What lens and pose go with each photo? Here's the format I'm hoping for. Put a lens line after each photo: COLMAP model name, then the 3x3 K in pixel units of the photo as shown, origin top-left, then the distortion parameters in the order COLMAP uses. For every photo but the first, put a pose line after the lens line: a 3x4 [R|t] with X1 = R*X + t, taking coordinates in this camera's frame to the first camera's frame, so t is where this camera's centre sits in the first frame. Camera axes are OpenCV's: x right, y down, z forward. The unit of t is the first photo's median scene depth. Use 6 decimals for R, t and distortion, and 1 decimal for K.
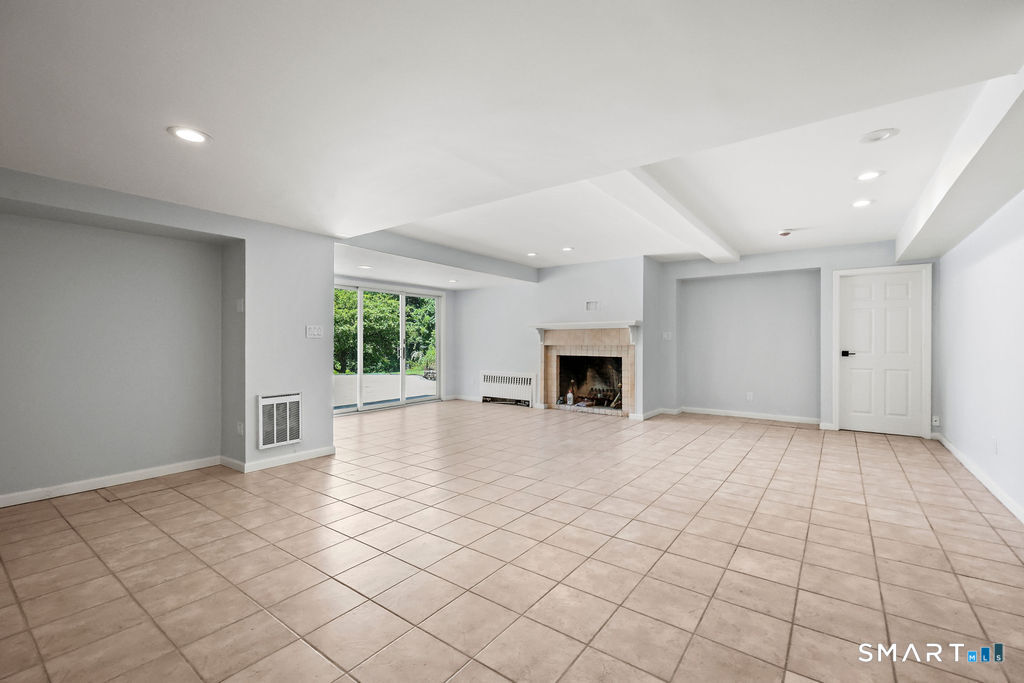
lens RADIAL K [[420.2, 0, 510.2], [0, 420.2, 345.8], [0, 0, 1]] dist [-0.001080, 0.000068]
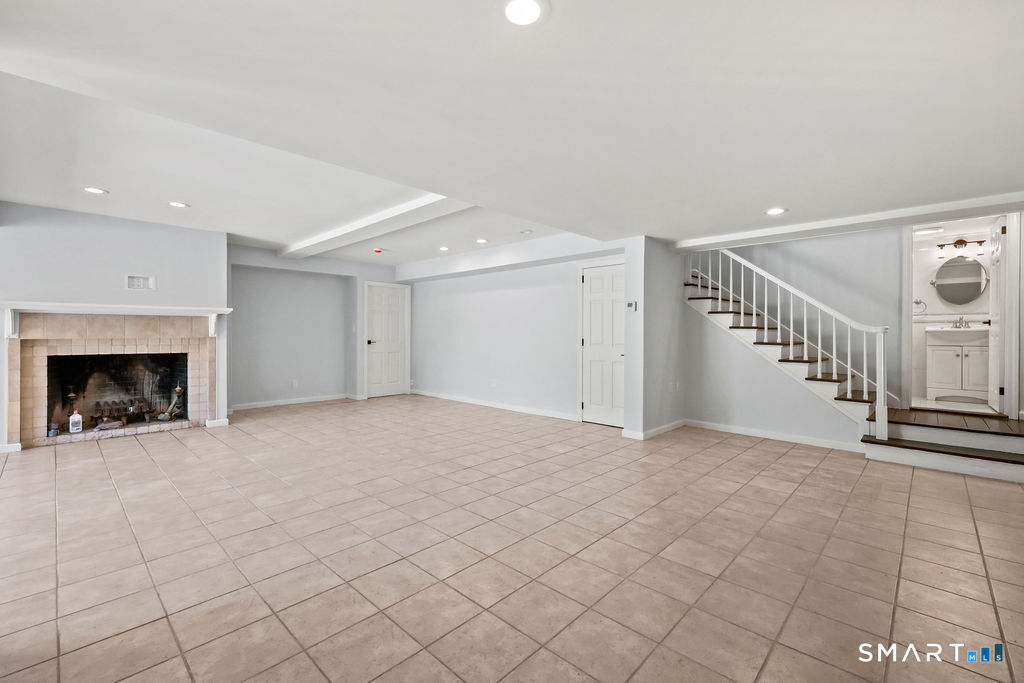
lens RADIAL K [[420.2, 0, 514.2], [0, 420.2, 337.7], [0, 0, 1]] dist [-0.001080, 0.000068]
pose [[0.166577, -0.009393, 0.985984, -0.419881], [0.007894, 0.999935, 0.008193, -0.003462], [-0.985997, 0.006419, 0.166640, 0.270688]]
